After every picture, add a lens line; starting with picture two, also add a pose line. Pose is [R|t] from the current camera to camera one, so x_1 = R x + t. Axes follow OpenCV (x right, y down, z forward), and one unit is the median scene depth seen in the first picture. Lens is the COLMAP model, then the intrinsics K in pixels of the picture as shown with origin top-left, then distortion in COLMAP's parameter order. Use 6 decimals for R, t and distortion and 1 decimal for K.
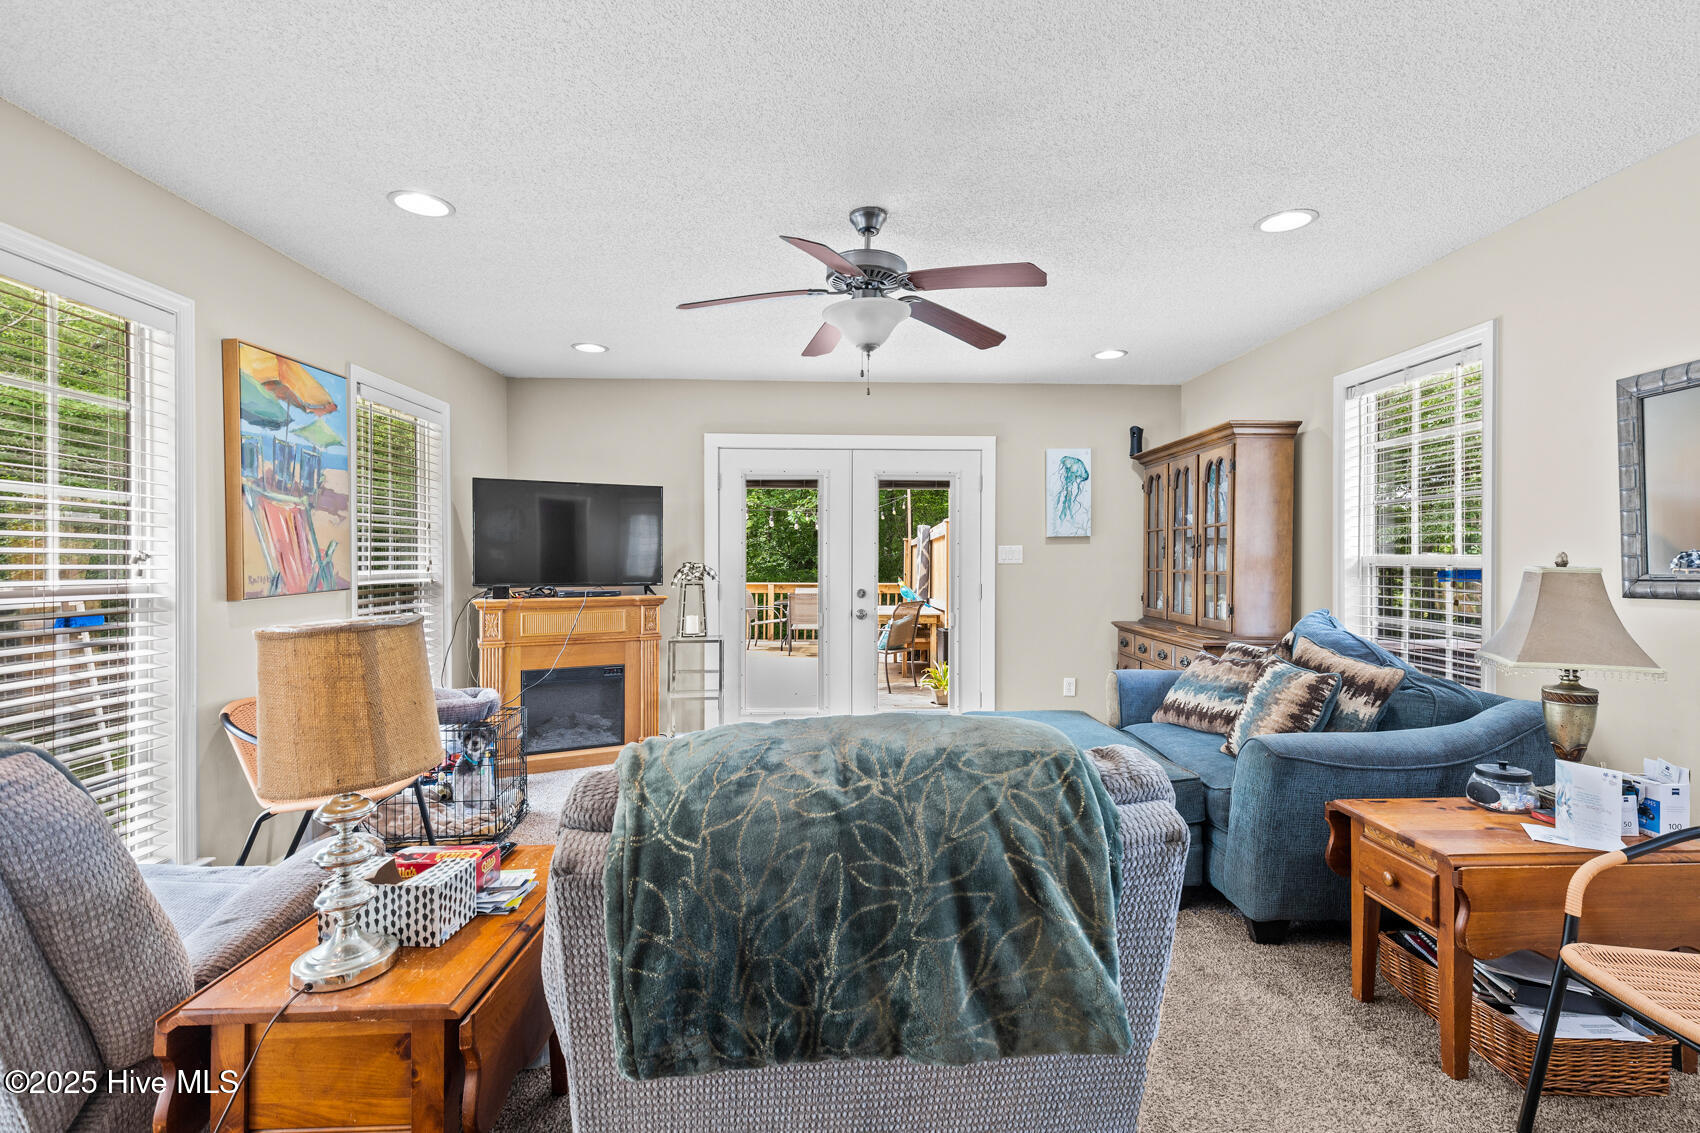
lens RADIAL K [[762.2, 0, 850.0], [0, 762.2, 566.5], [0, 0, 1]] dist [0.003174, 0.000448]
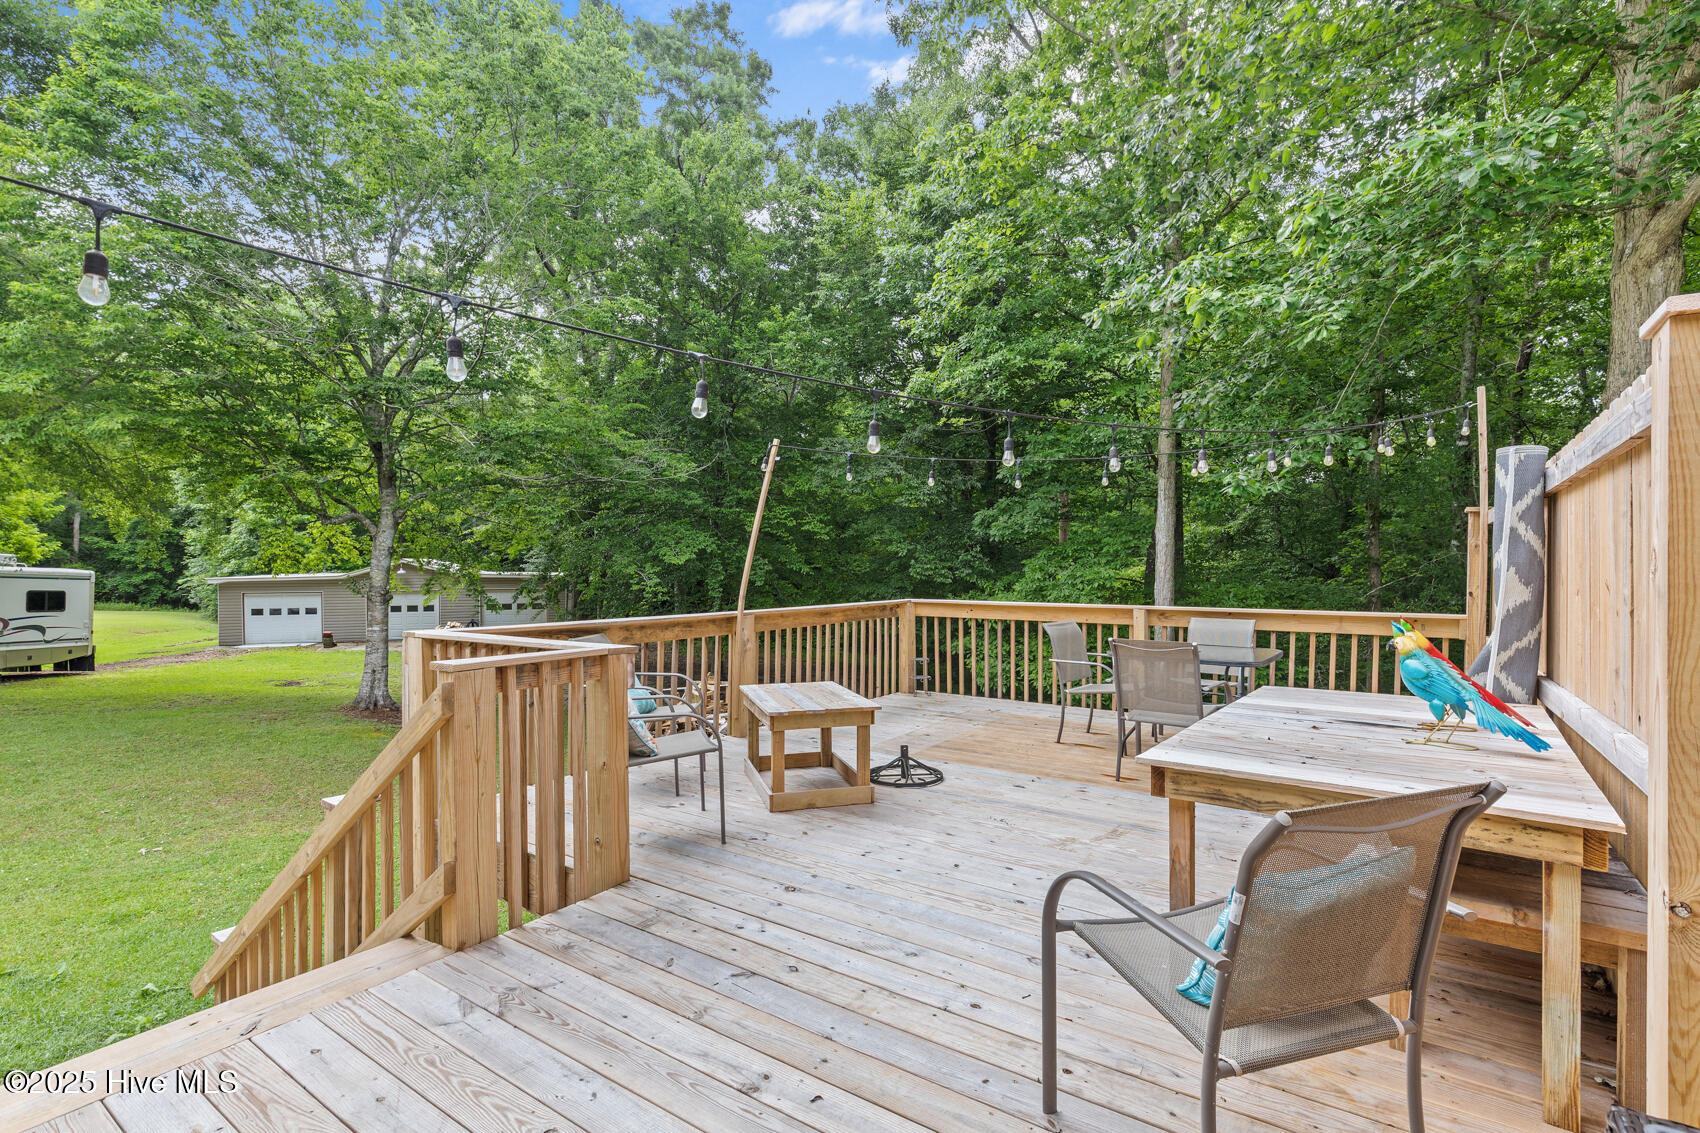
lens RADIAL K [[762.2, 0, 850.0], [0, 762.2, 566.5], [0, 0, 1]] dist [0.003174, 0.000448]
pose [[0.803028, -0.001528, -0.595939, 0.062172], [-0.002428, 0.999980, -0.005836, -0.002826], [0.595936, 0.006133, 0.803008, 0.578249]]
